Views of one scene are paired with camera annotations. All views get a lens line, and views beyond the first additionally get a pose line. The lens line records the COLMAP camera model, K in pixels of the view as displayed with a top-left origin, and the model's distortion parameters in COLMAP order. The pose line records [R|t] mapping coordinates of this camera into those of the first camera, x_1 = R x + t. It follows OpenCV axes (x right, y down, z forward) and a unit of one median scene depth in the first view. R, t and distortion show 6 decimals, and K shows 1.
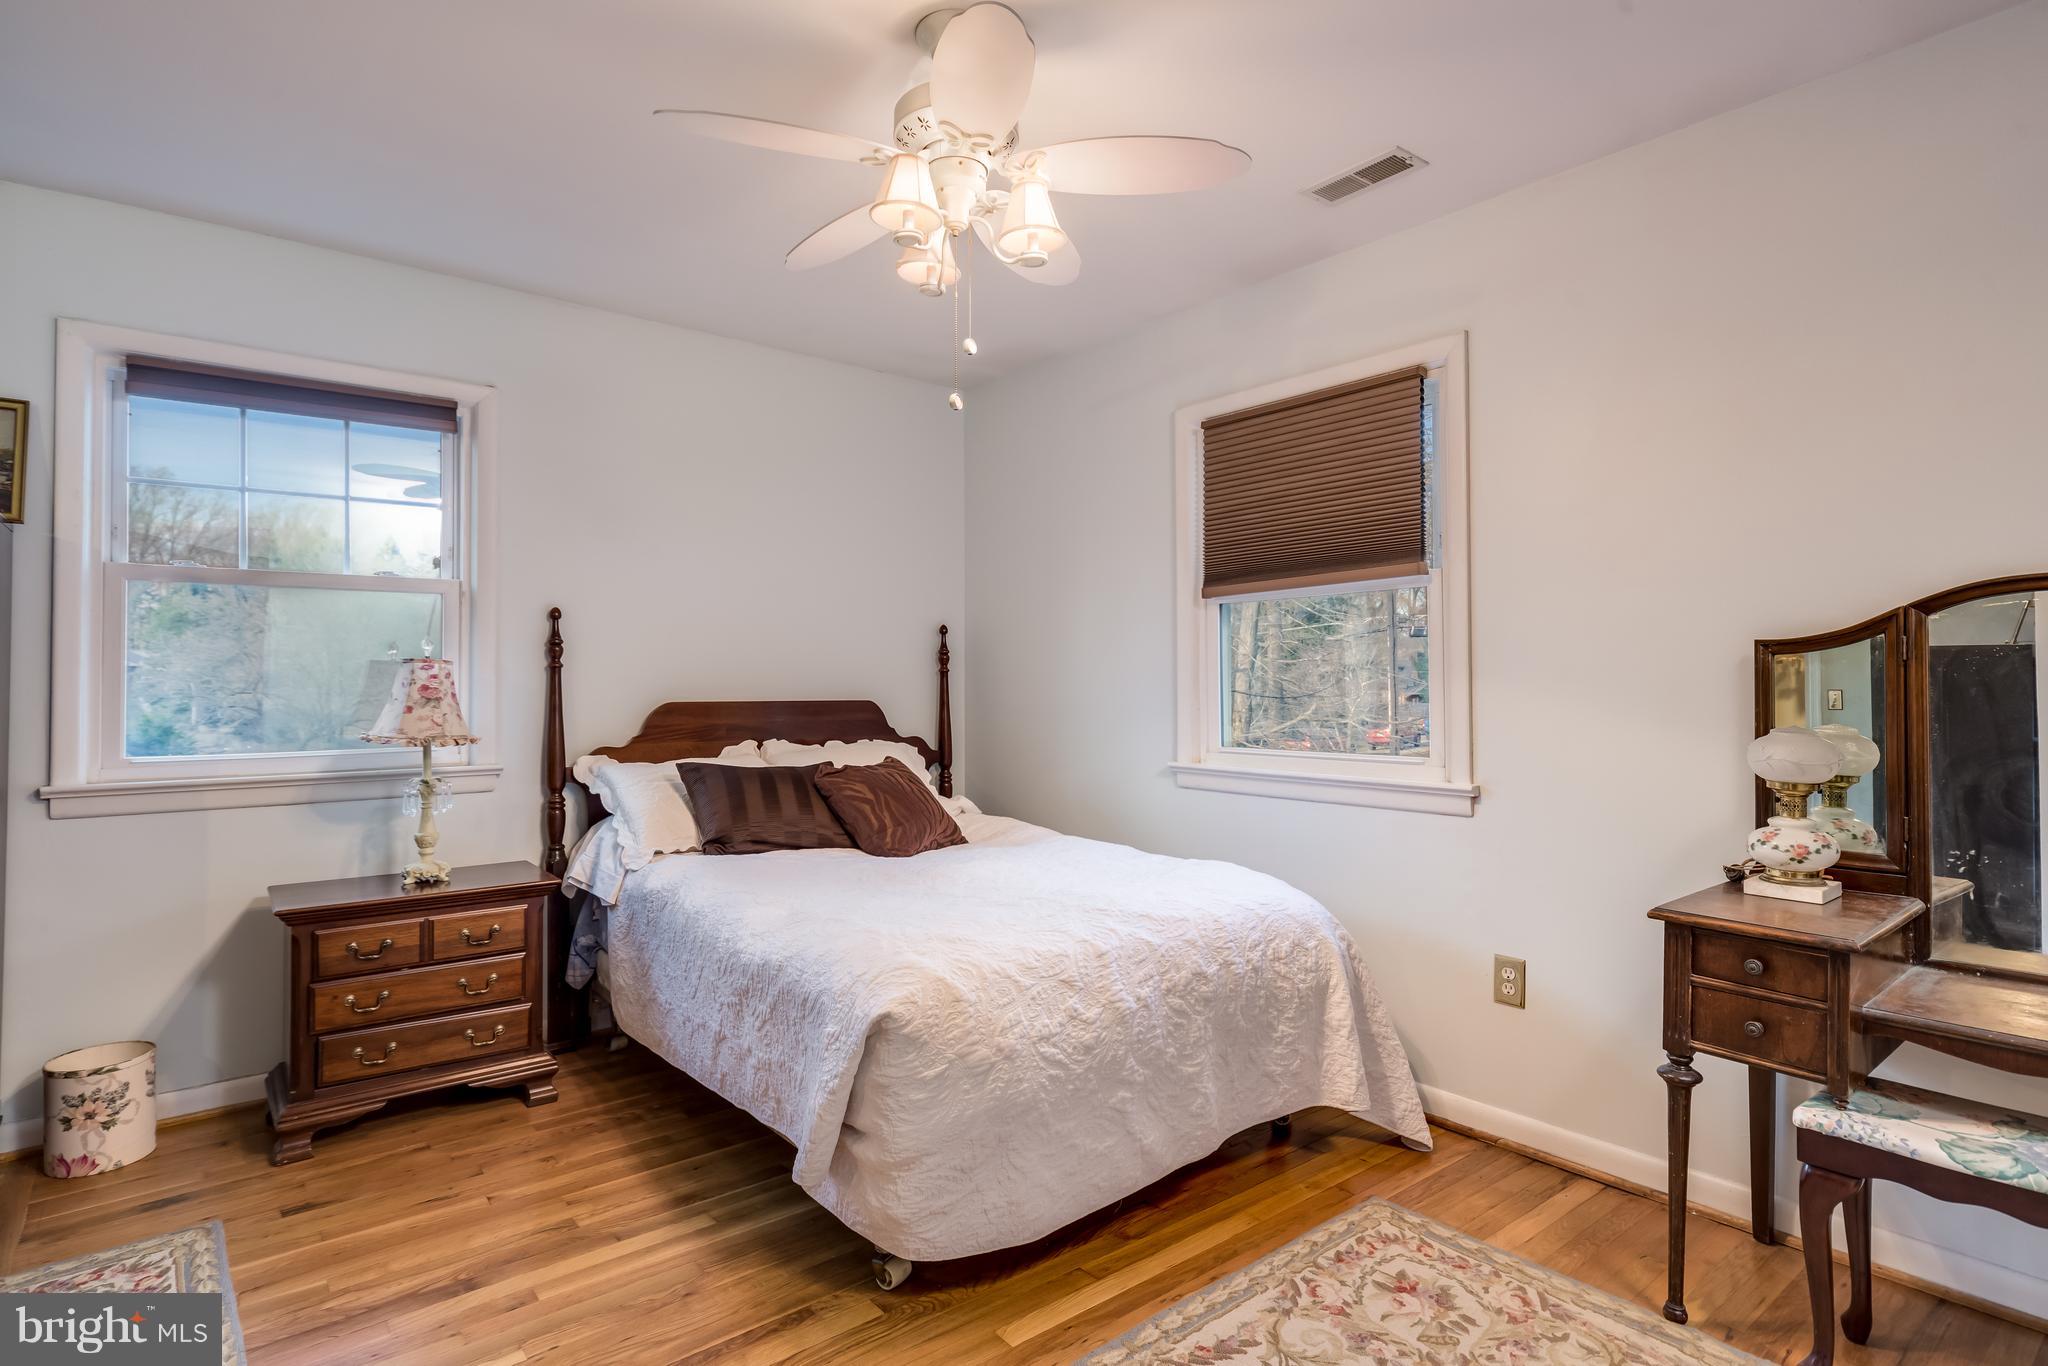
lens RADIAL K [[1044.5, 0, 1029.1], [0, 1044.5, 668.4], [0, 0, 1]] dist [0.000012, 0.000320]
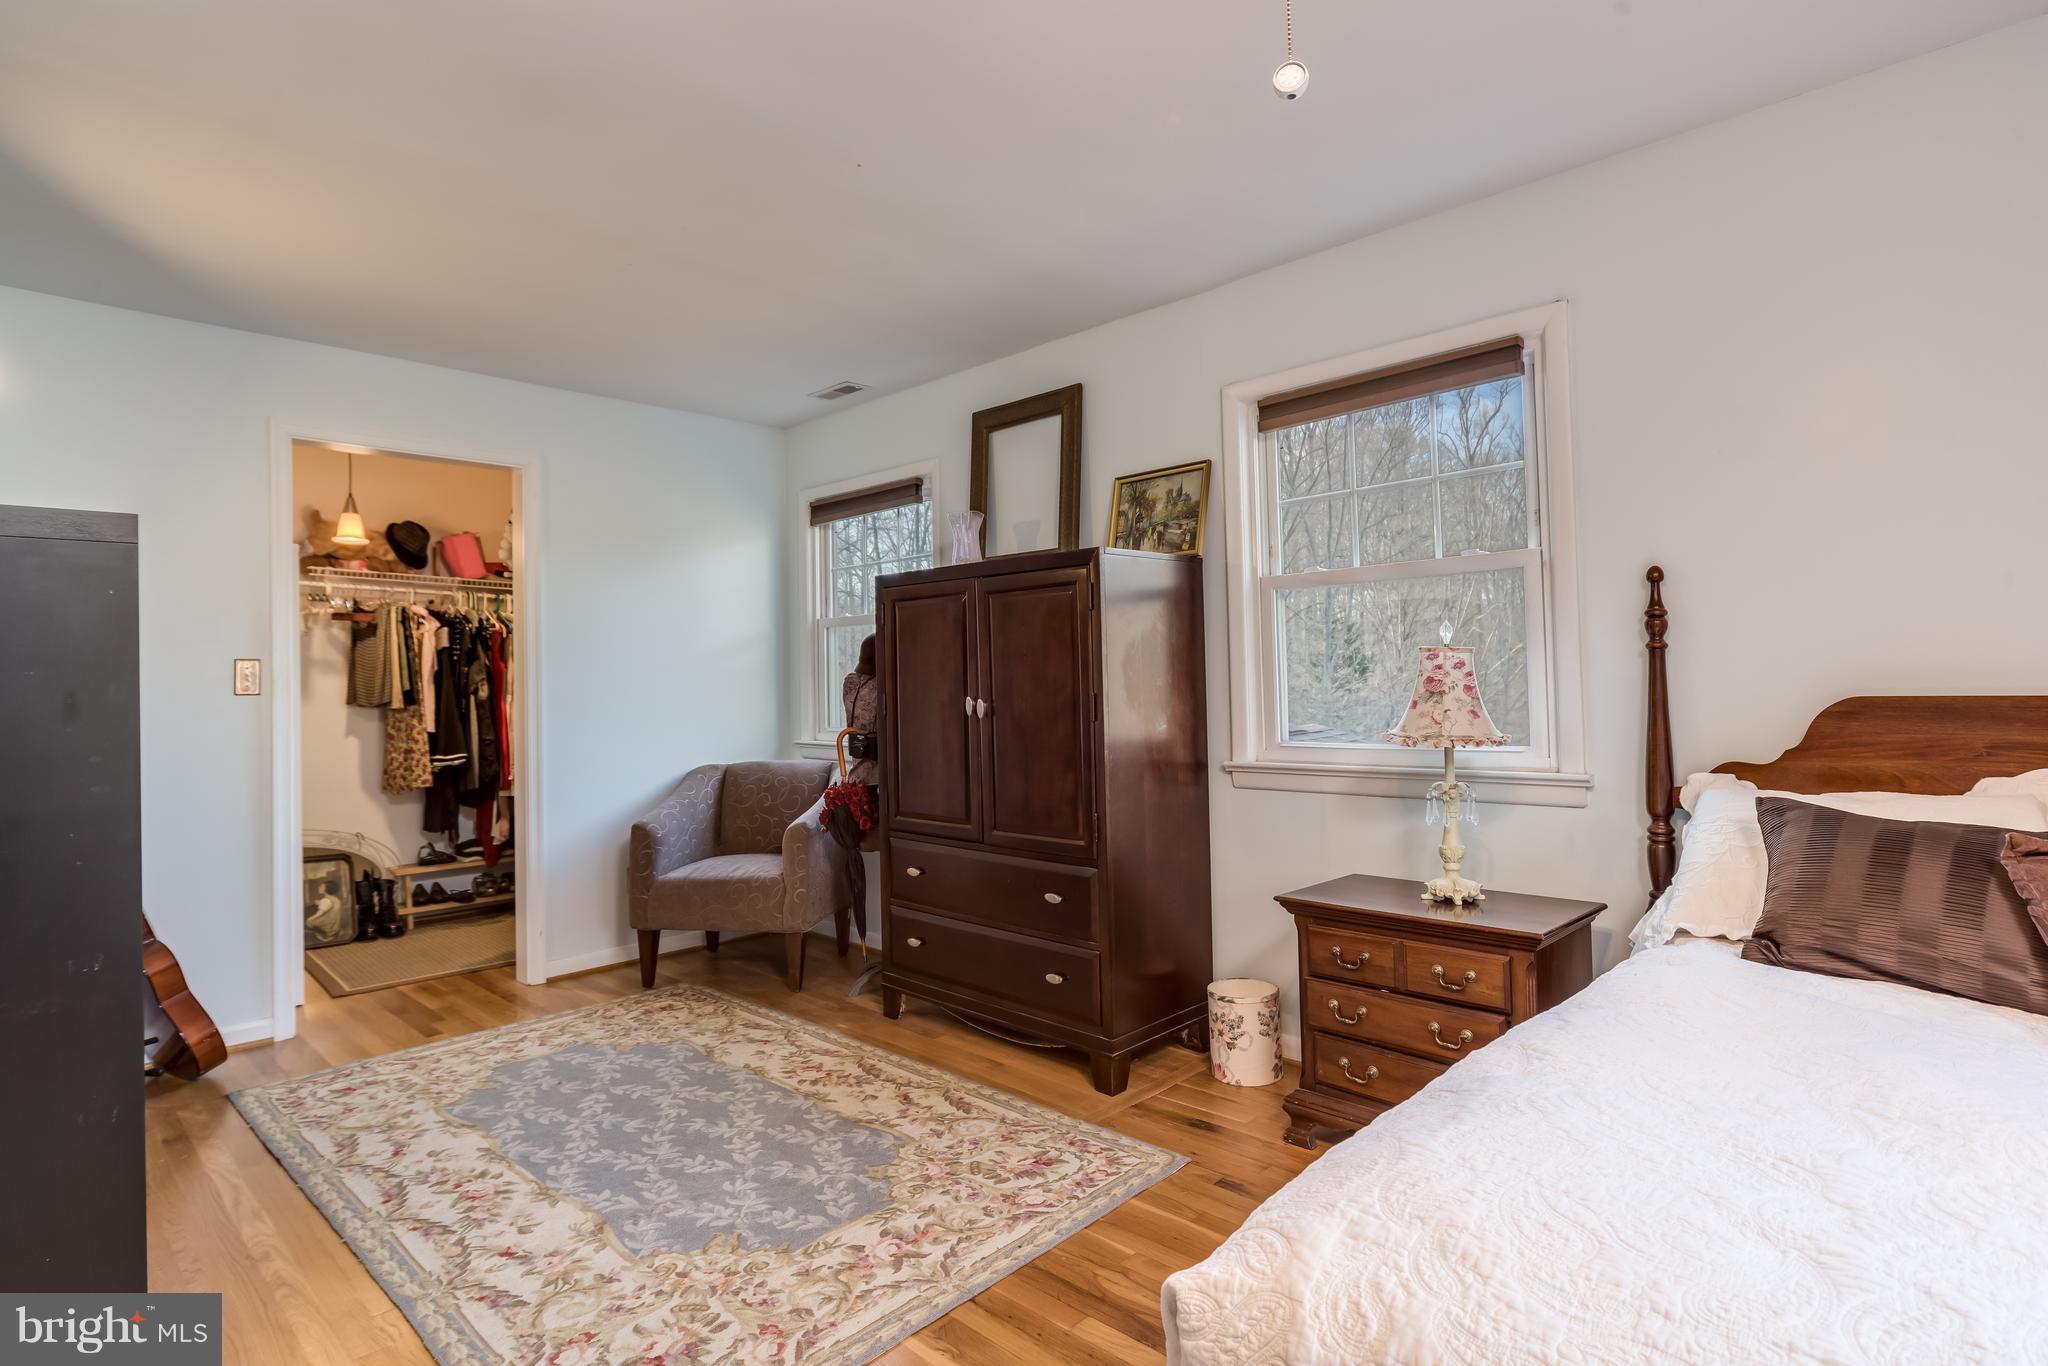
lens RADIAL K [[1044.5, 0, 1029.1], [0, 1044.5, 668.4], [0, 0, 1]] dist [0.000012, 0.000320]
pose [[0.116764, -0.017012, -0.993014, 0.269398], [0.035184, 0.999297, -0.012982, 0.008797], [0.992536, -0.033423, 0.117281, 0.590260]]
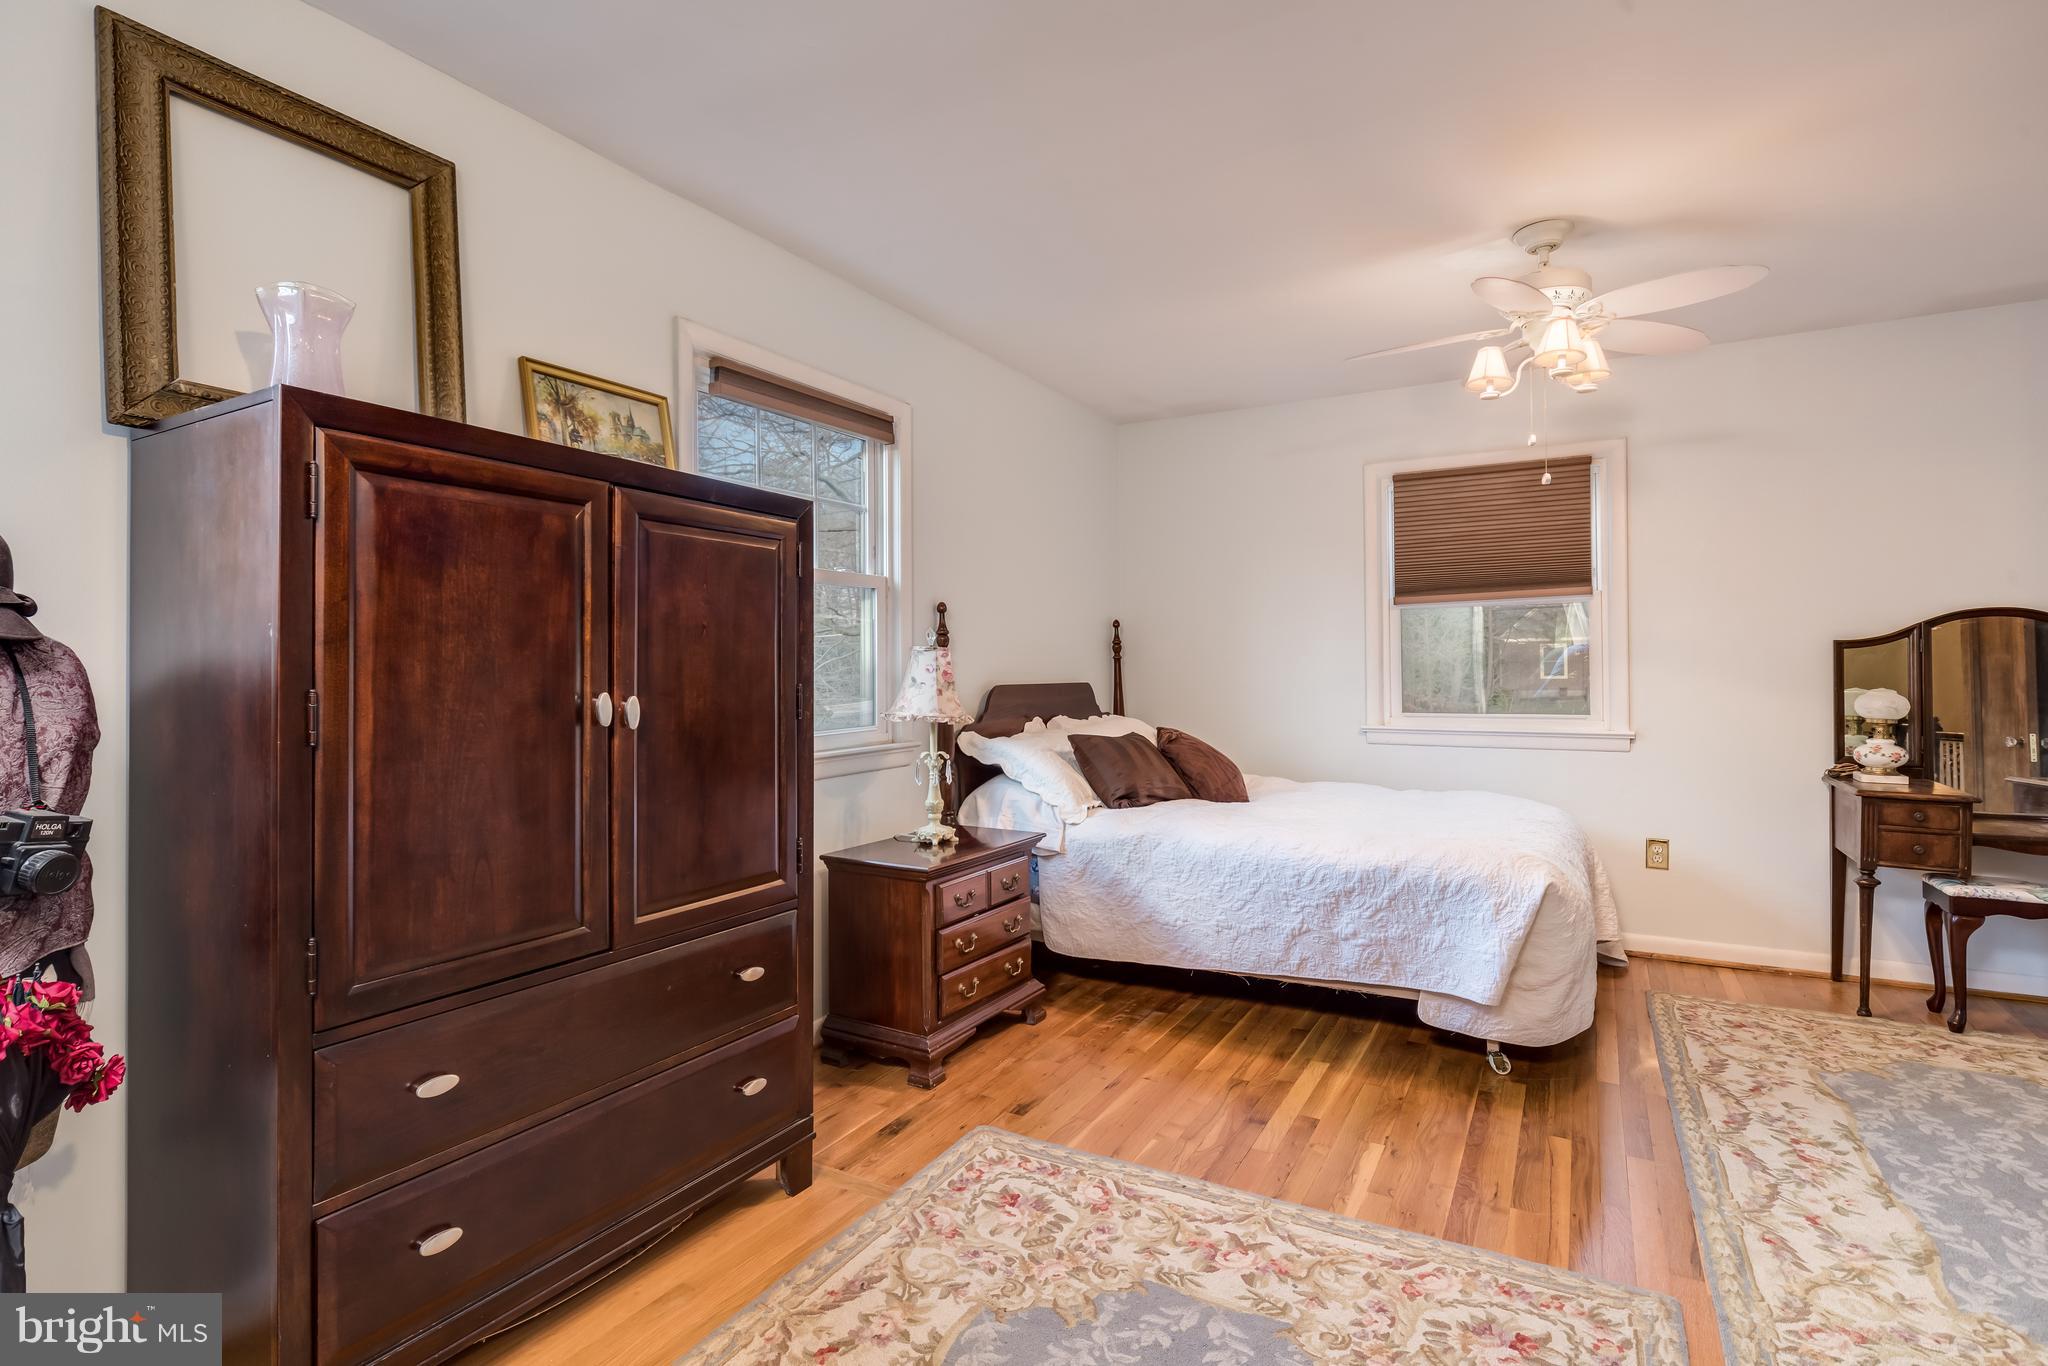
lens RADIAL K [[984.2, 0, 1034.4], [0, 984.2, 662.6], [0, 0, 1]] dist [0.004124, 0.000535]
pose [[0.930194, -0.001975, 0.367063, -0.928737], [-0.001010, 0.999968, 0.007940, -0.001535], [-0.367067, -0.007757, 0.930162, -0.040830]]
